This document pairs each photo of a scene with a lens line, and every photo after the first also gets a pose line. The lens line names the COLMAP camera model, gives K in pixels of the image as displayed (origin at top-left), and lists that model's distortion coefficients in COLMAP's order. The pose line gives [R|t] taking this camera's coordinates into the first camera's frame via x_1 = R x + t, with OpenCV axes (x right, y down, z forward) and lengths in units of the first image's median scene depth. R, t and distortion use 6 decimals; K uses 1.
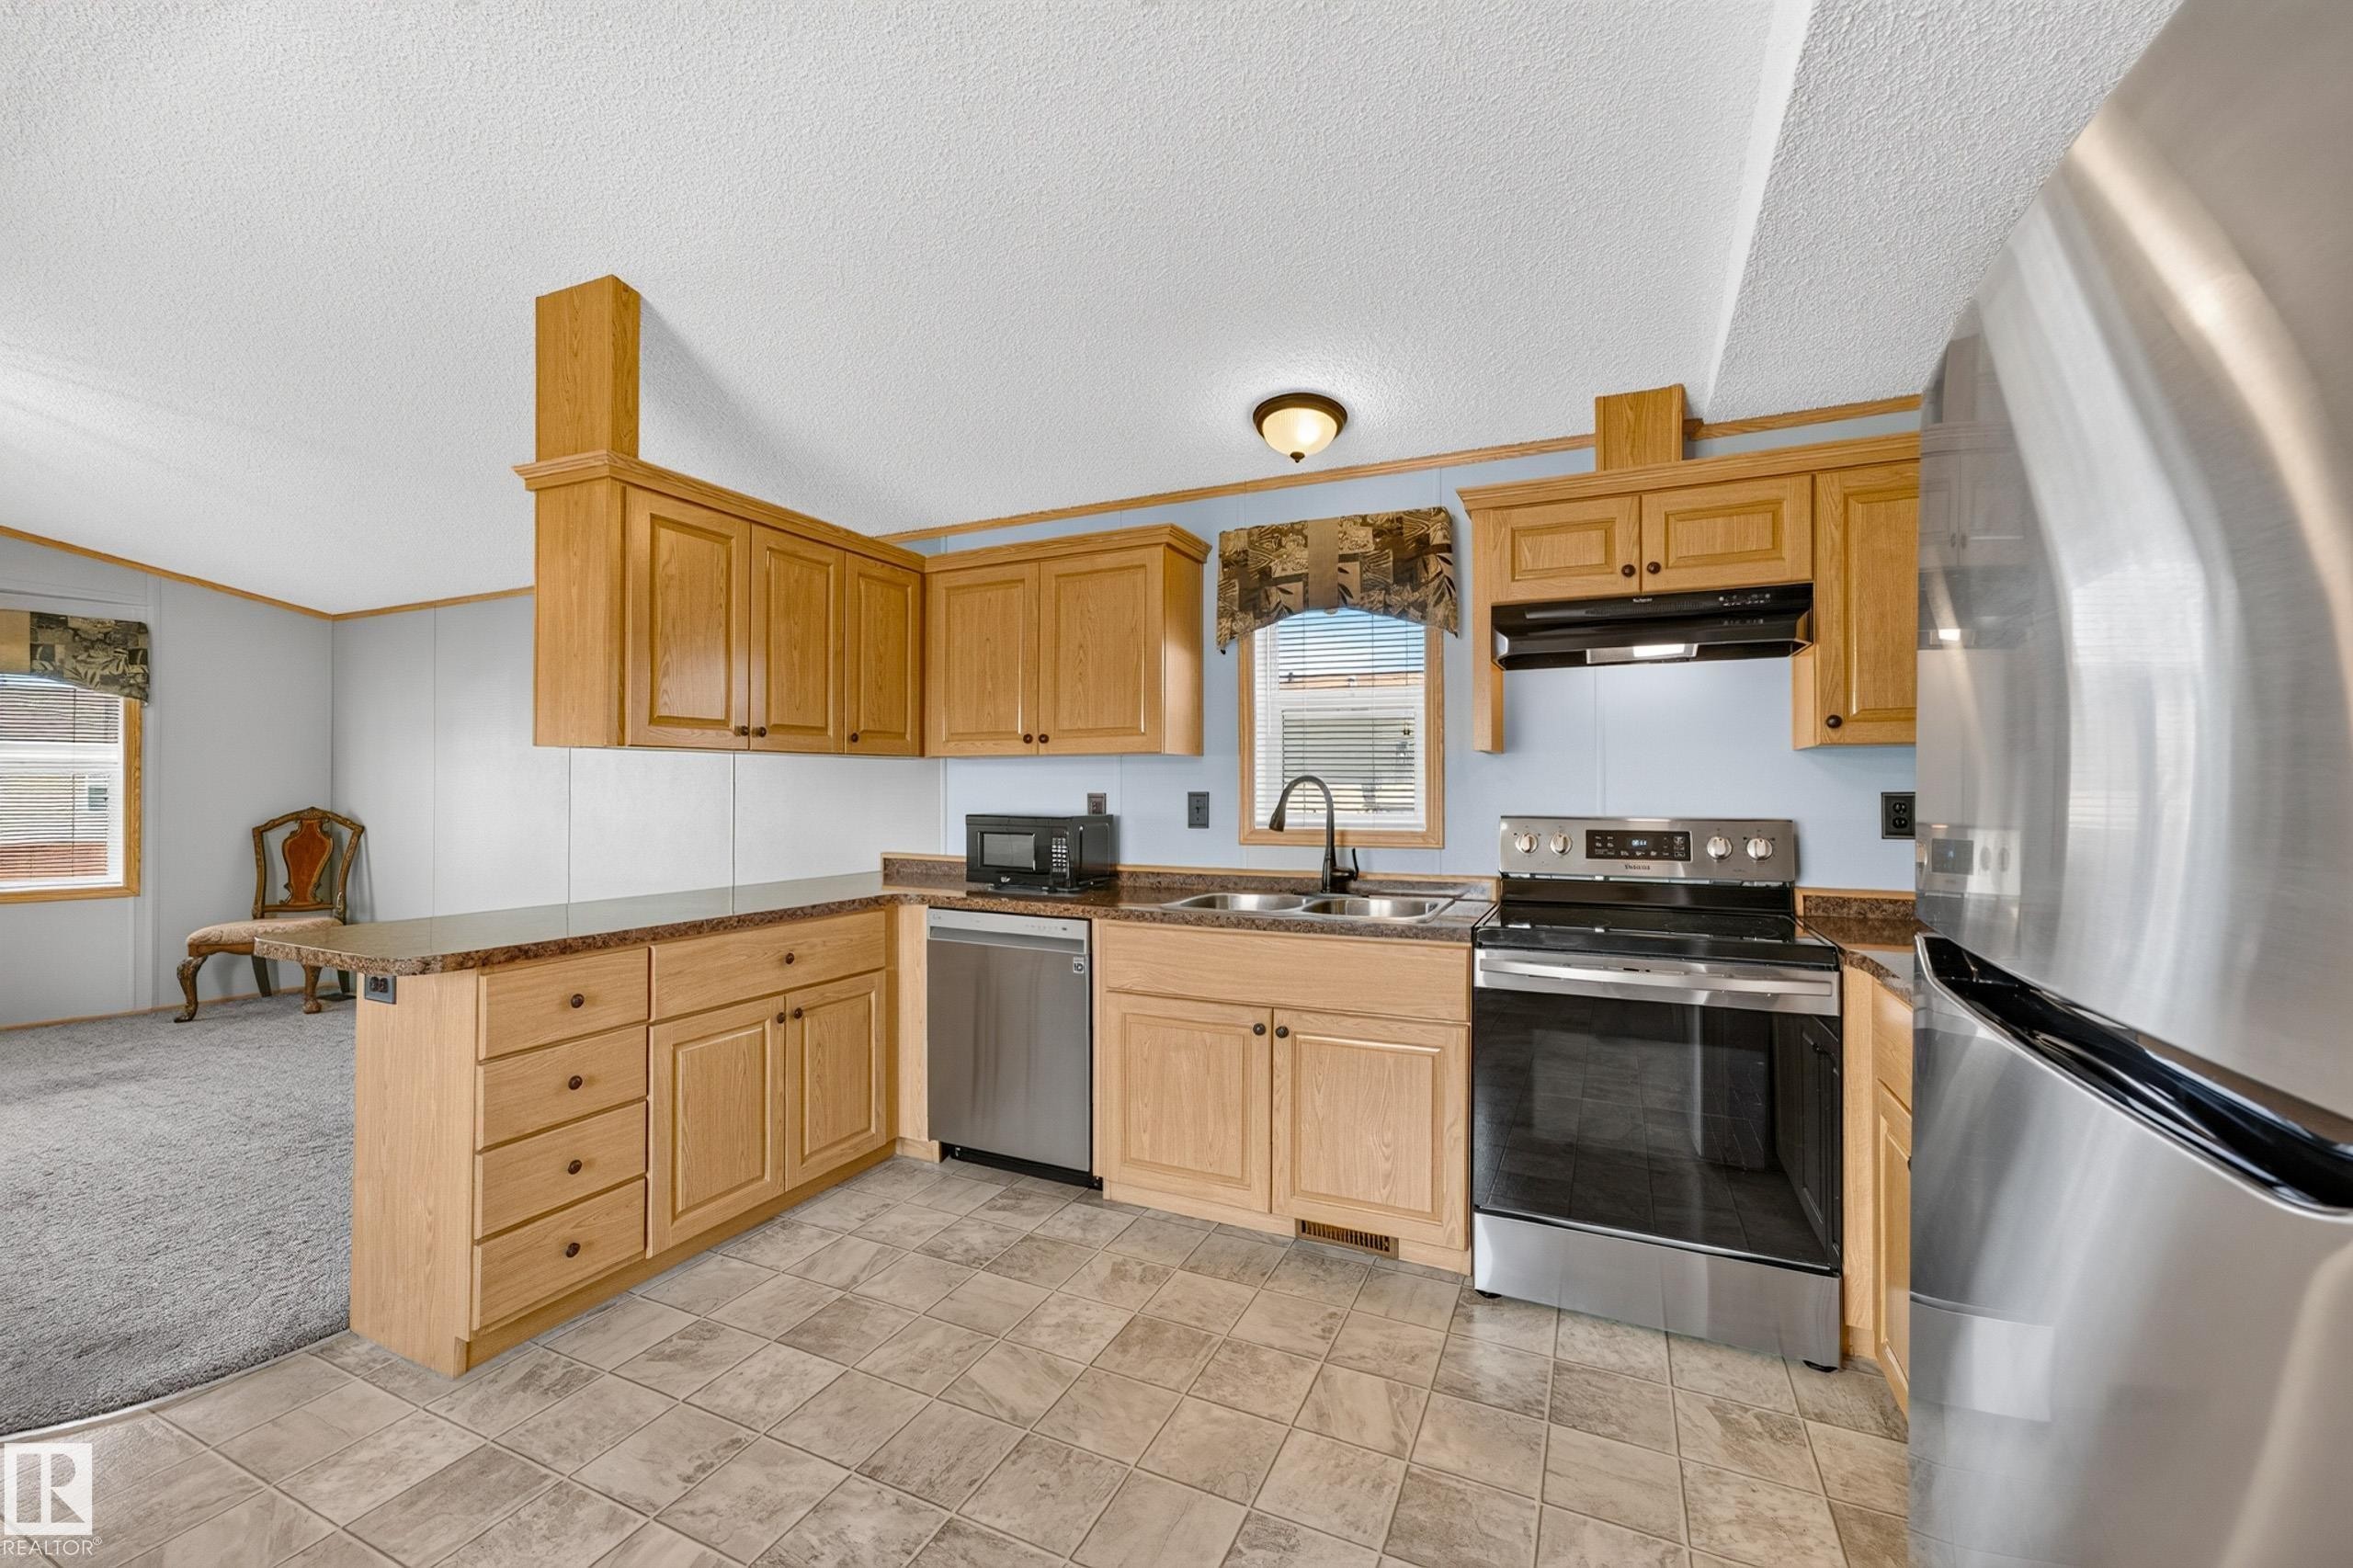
lens RADIAL K [[944.0, 0, 1173.1], [0, 944.0, 787.7], [0, 0, 1]] dist [-0.019711, 0.008429]
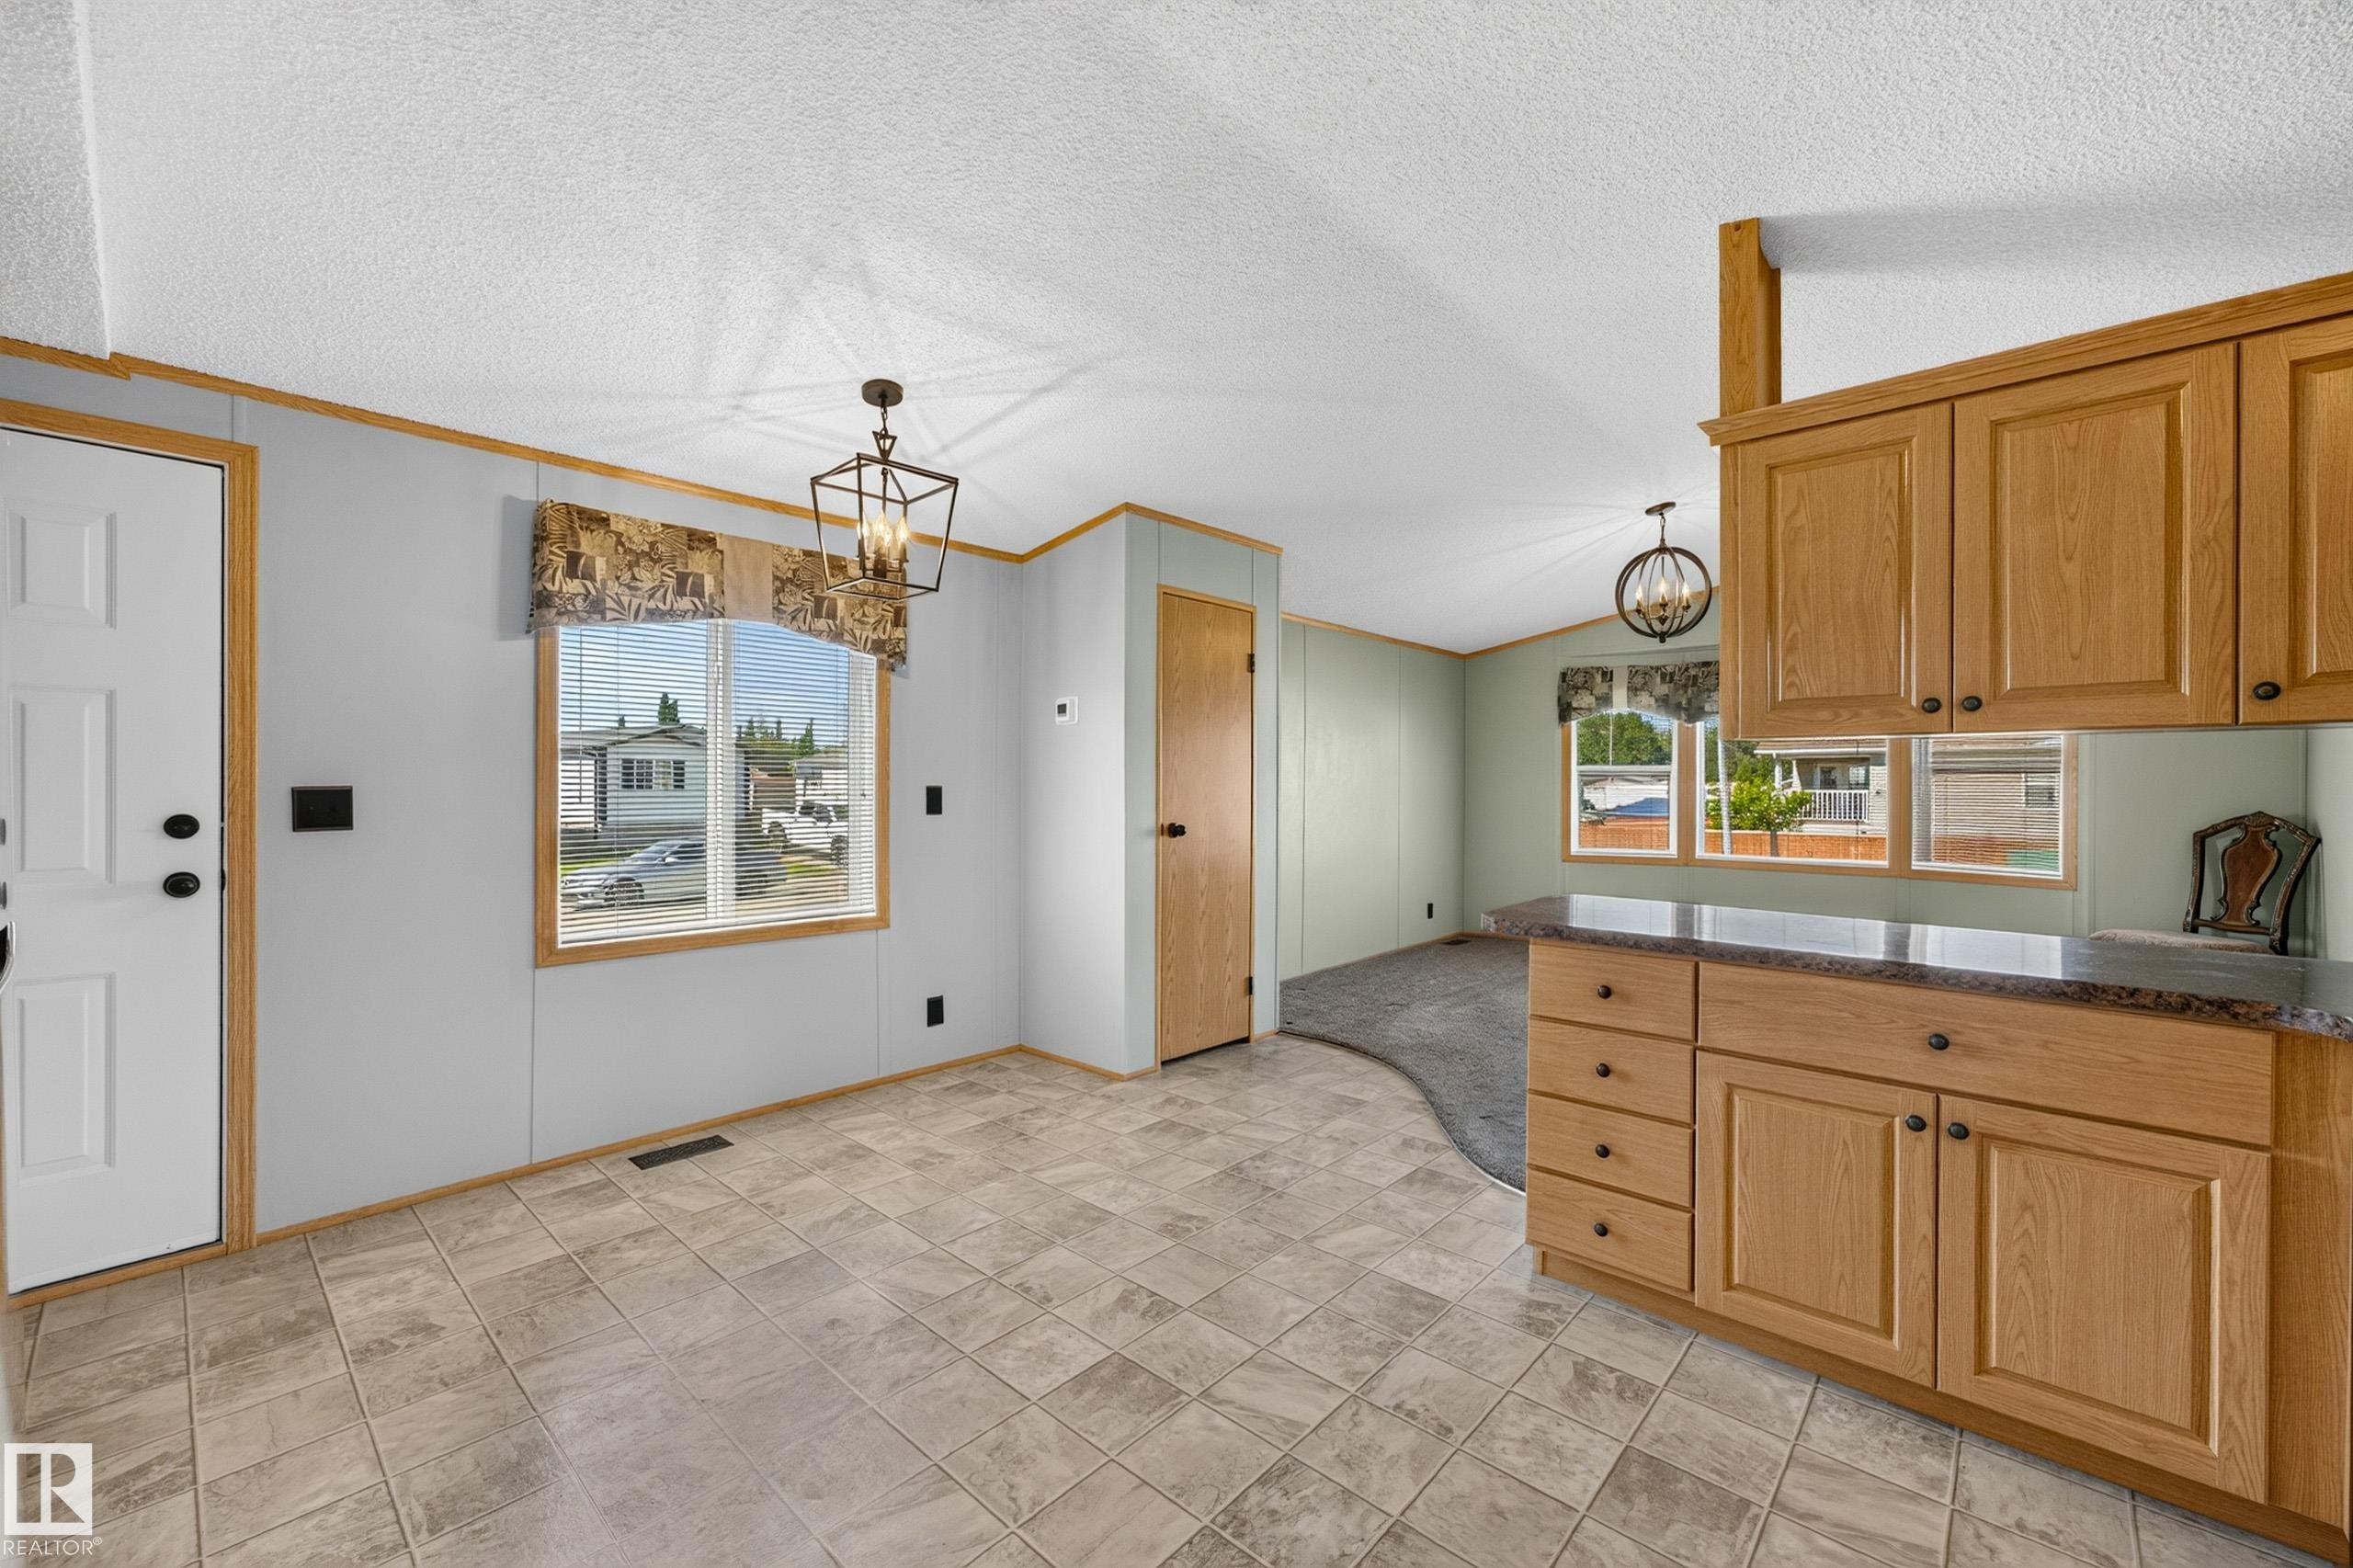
lens RADIAL K [[944.0, 0, 1168.6], [0, 944.0, 780.2], [0, 0, 1]] dist [-0.019711, 0.008429]
pose [[-0.311002, -0.006170, -0.950389, 0.408783], [-0.004888, 0.999976, -0.004893, 0.002647], [0.950397, 0.003124, -0.311025, 0.712432]]
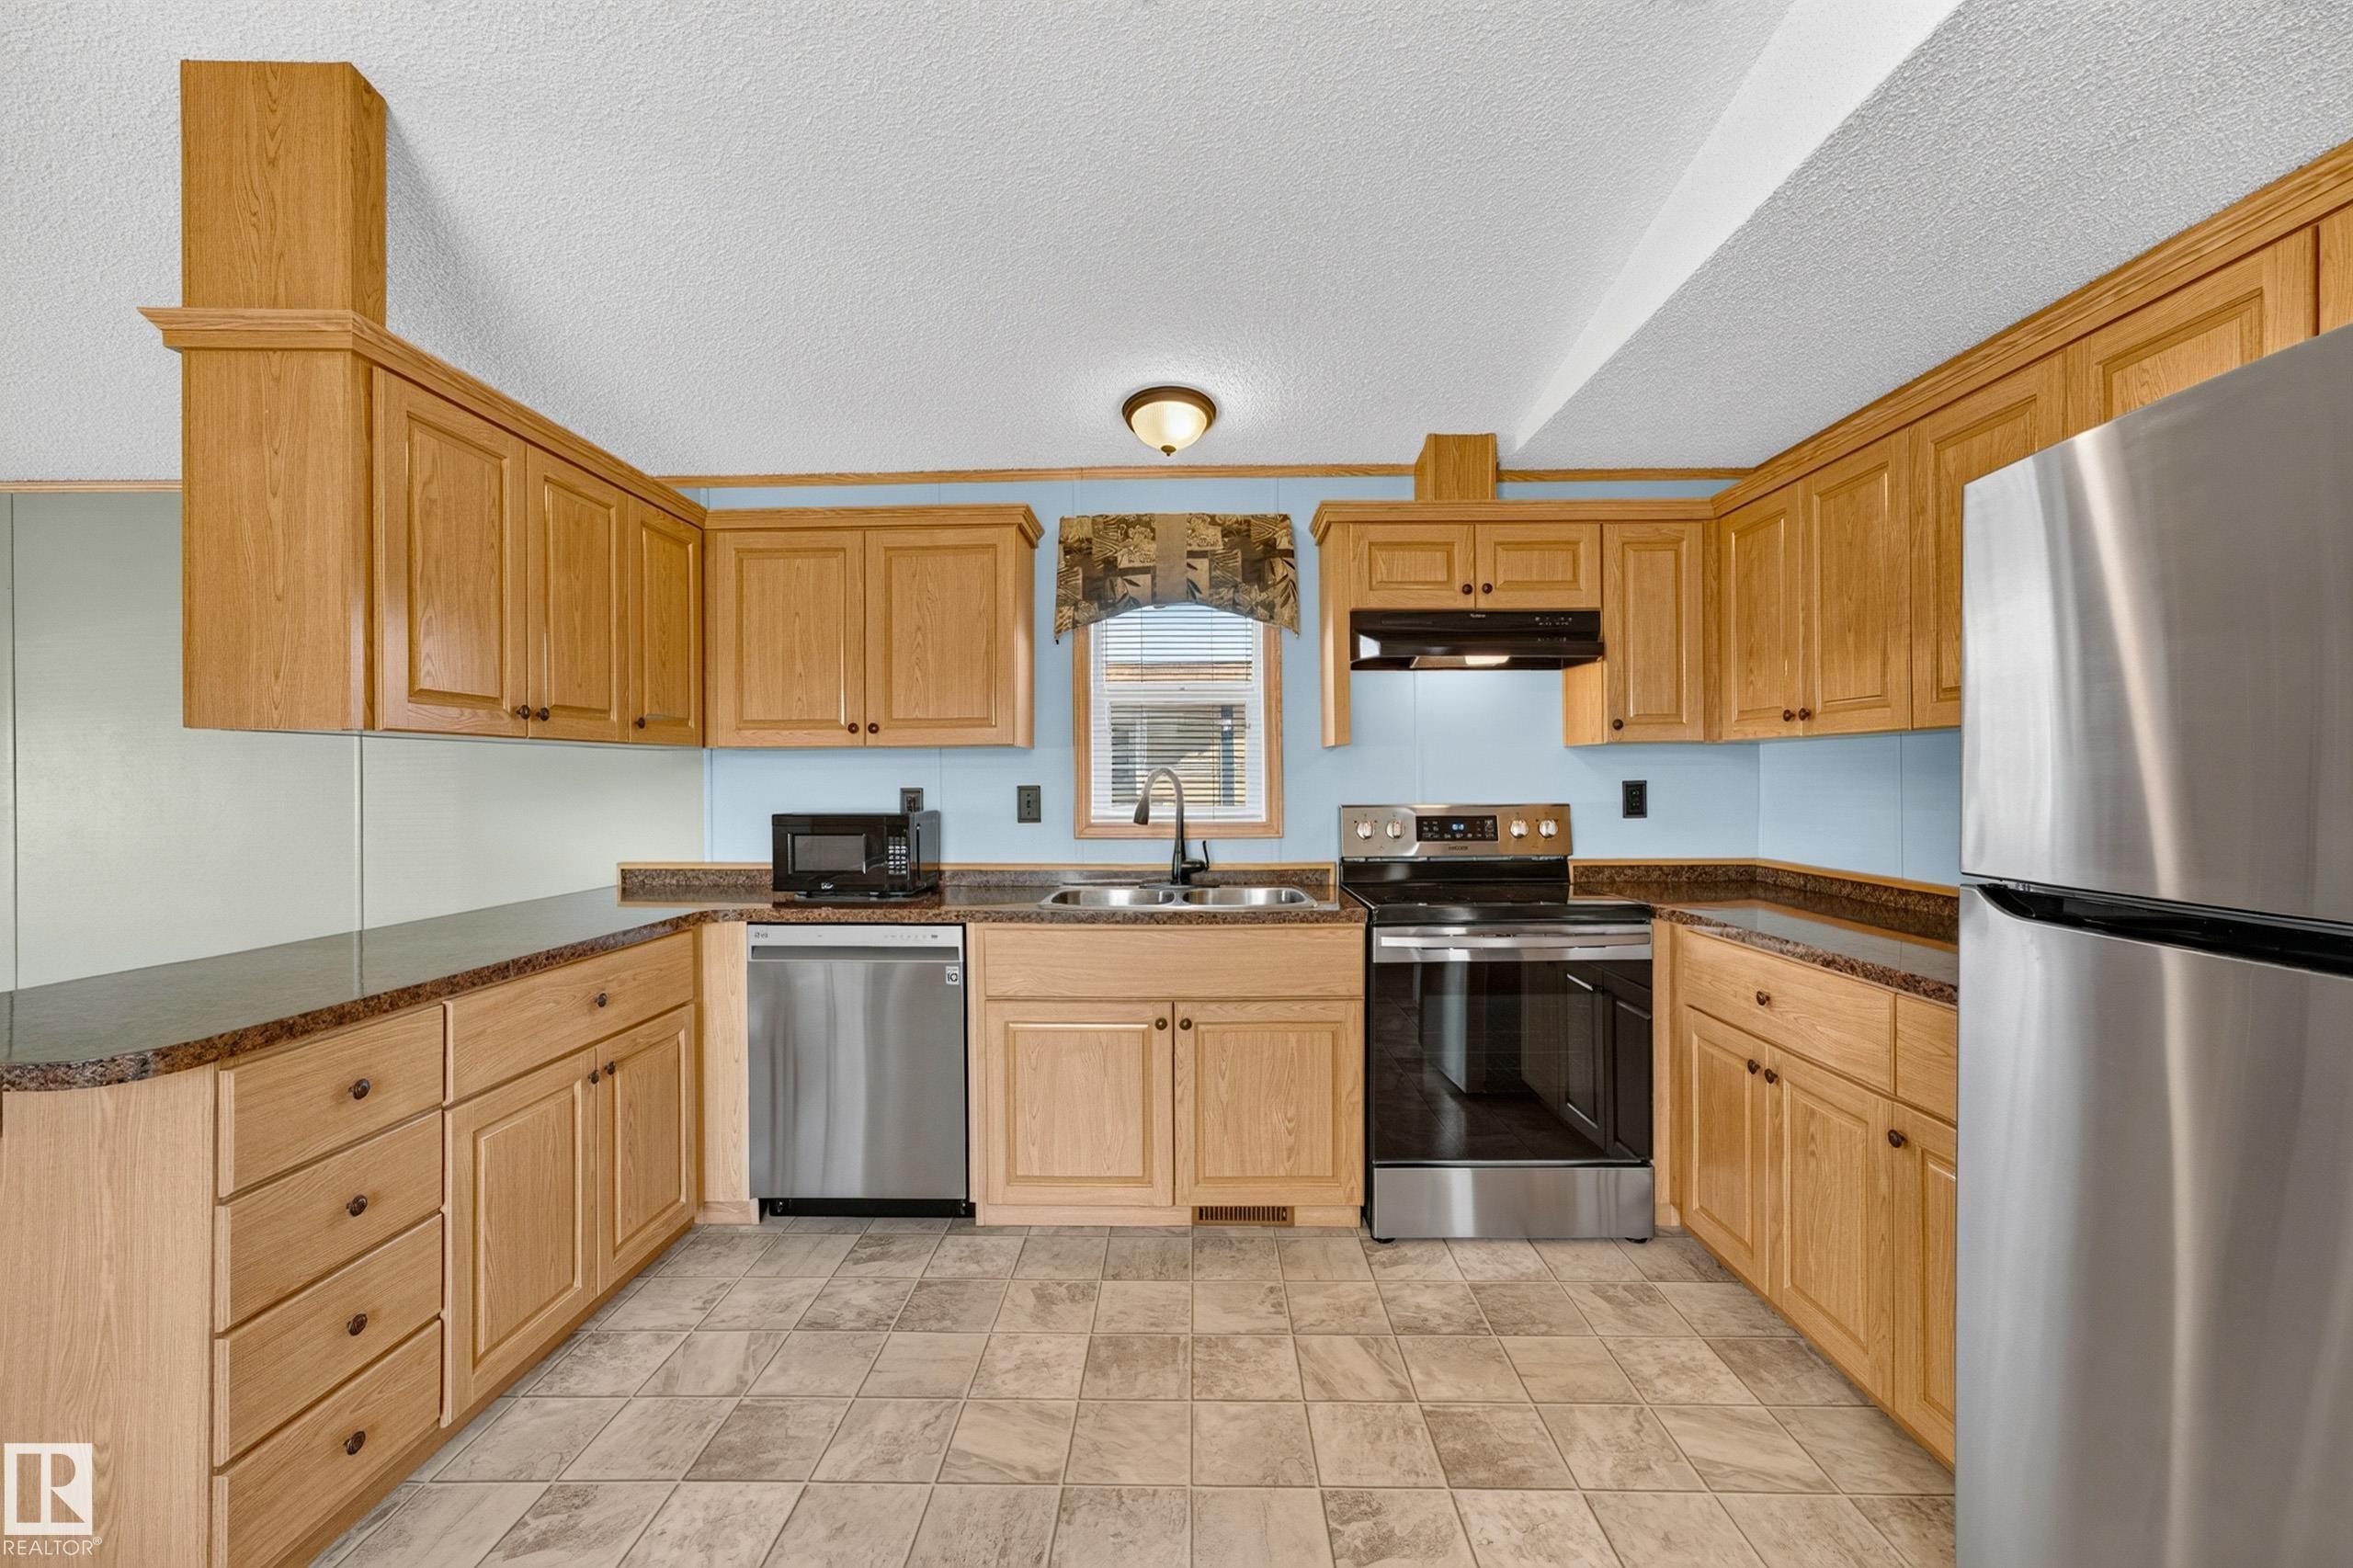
lens RADIAL K [[944.0, 0, 1182.7], [0, 944.0, 784.7], [0, 0, 1]] dist [-0.019711, 0.008429]
pose [[0.912532, -0.009990, 0.408882, -0.291987], [0.007496, 0.999942, 0.007700, -0.003023], [-0.408936, -0.003961, 0.912555, 0.084525]]
